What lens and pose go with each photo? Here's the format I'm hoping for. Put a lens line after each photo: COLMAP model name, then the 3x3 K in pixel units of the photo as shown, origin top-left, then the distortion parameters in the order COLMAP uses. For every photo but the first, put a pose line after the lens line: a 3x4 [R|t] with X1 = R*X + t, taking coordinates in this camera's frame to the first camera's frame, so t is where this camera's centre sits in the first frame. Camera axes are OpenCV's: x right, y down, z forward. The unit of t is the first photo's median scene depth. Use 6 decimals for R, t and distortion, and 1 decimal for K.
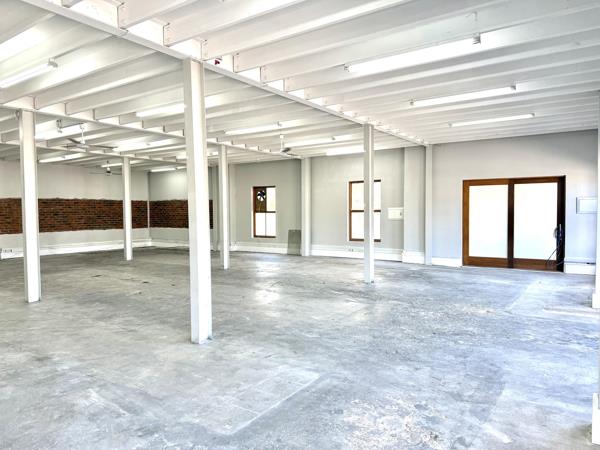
lens RADIAL K [[421.4, 0, 303.1], [0, 421.4, 226.8], [0, 0, 1]] dist [0.076859, -0.101342]
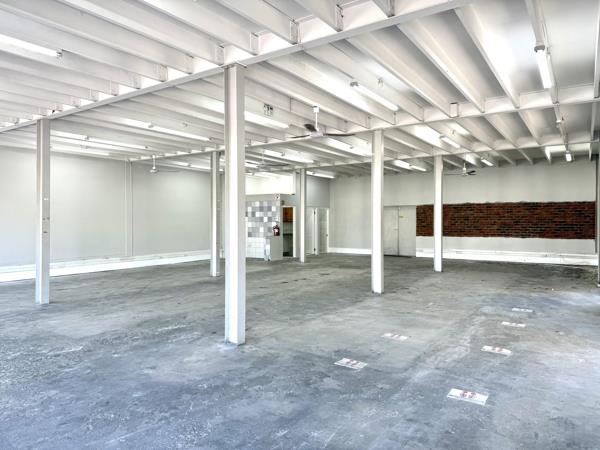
lens RADIAL K [[421.4, 0, 303.1], [0, 421.4, 226.8], [0, 0, 1]] dist [0.076859, -0.101342]
pose [[0.010963, 0.026830, -0.999580, 0.914631], [-0.034466, 0.999056, 0.026437, -0.055329], [0.999346, 0.034161, 0.011877, 1.355299]]
